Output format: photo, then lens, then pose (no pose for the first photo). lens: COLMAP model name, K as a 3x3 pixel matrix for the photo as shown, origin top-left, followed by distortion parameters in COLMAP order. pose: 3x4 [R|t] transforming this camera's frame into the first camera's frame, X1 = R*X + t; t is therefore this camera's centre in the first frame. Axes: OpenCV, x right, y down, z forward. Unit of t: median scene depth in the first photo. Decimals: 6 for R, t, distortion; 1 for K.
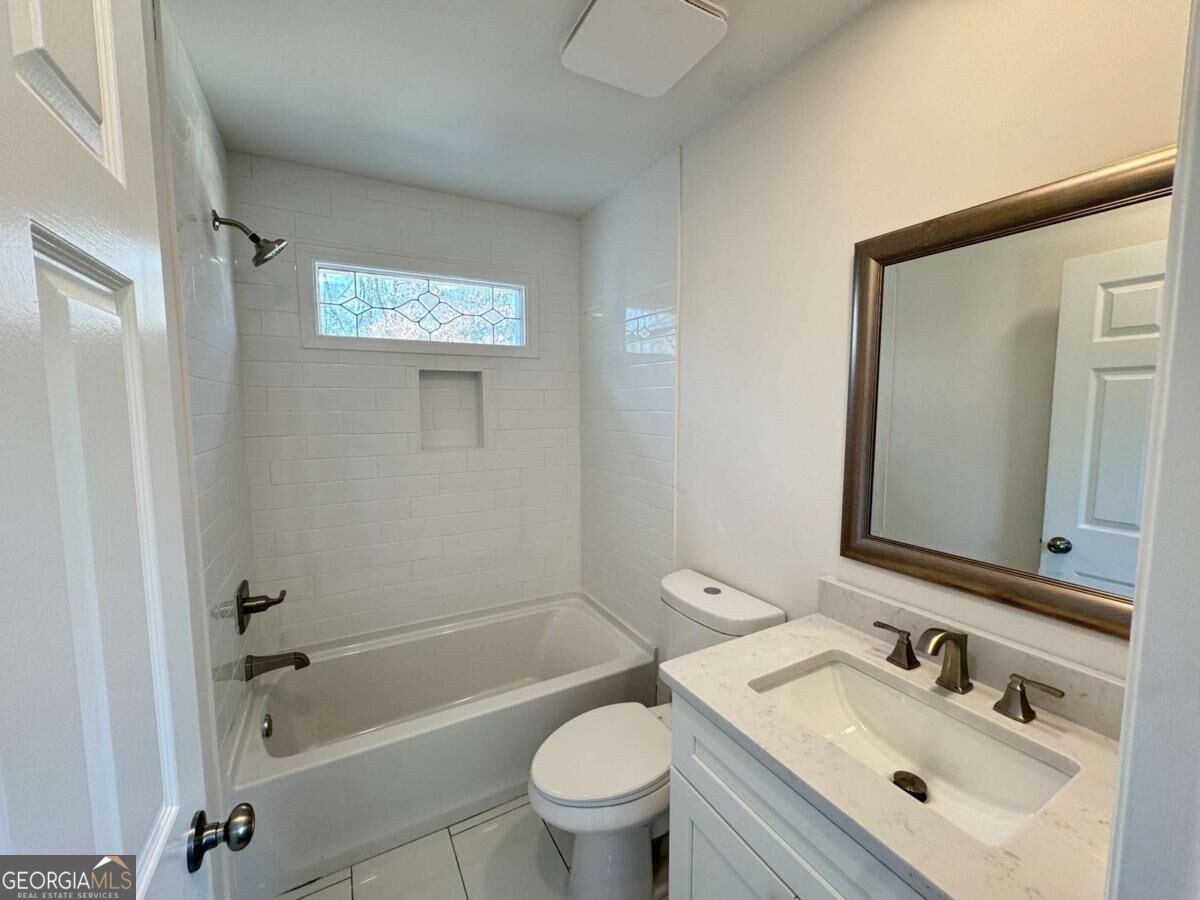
lens RADIAL K [[481.4, 0, 593.4], [0, 481.4, 452.4], [0, 0, 1]] dist [-0.001661, -0.000184]
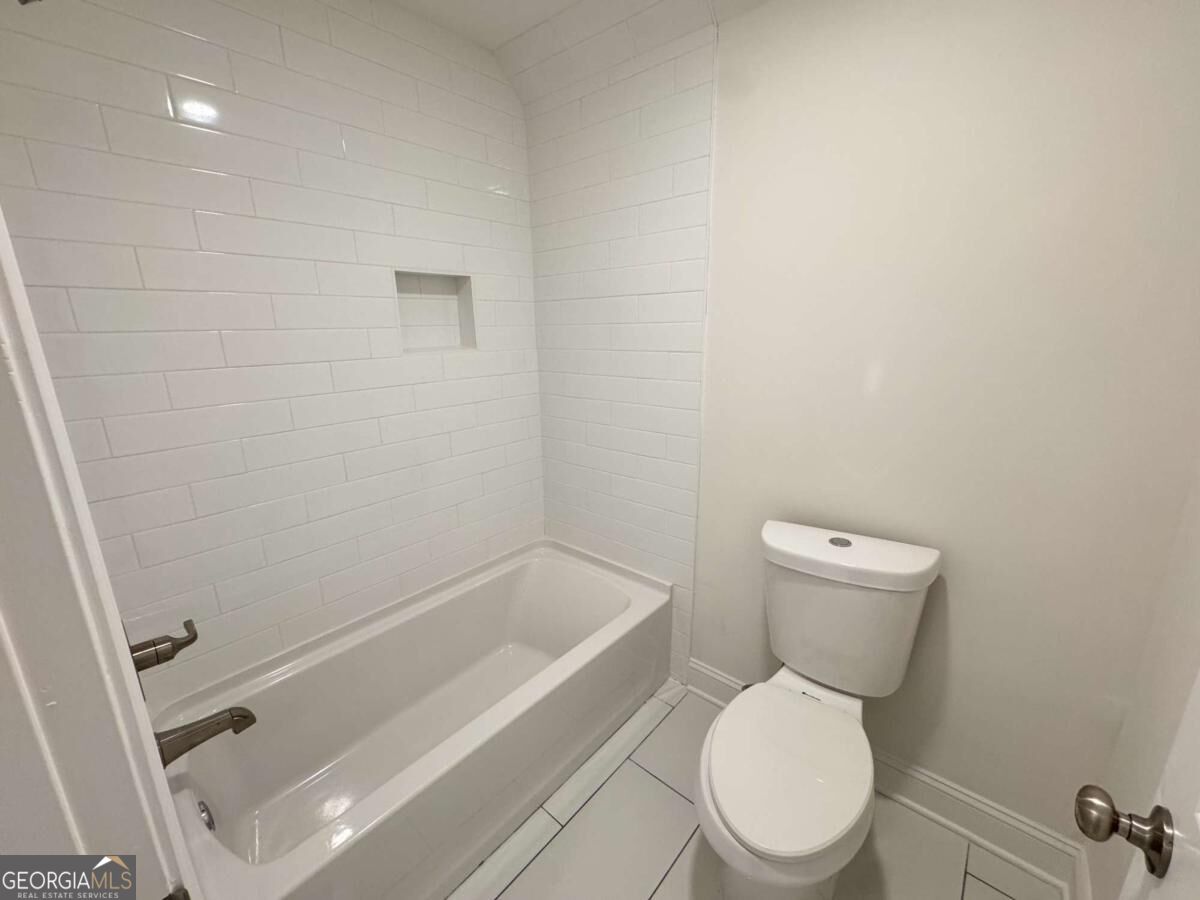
lens RADIAL K [[481.4, 0, 600.4], [0, 481.4, 448.5], [0, 0, 1]] dist [-0.001661, -0.000184]
pose [[0.938994, -0.088382, 0.332384, -0.333733], [0.032983, 0.985104, 0.168767, -0.035753], [-0.342348, -0.147508, 0.927922, 0.252902]]
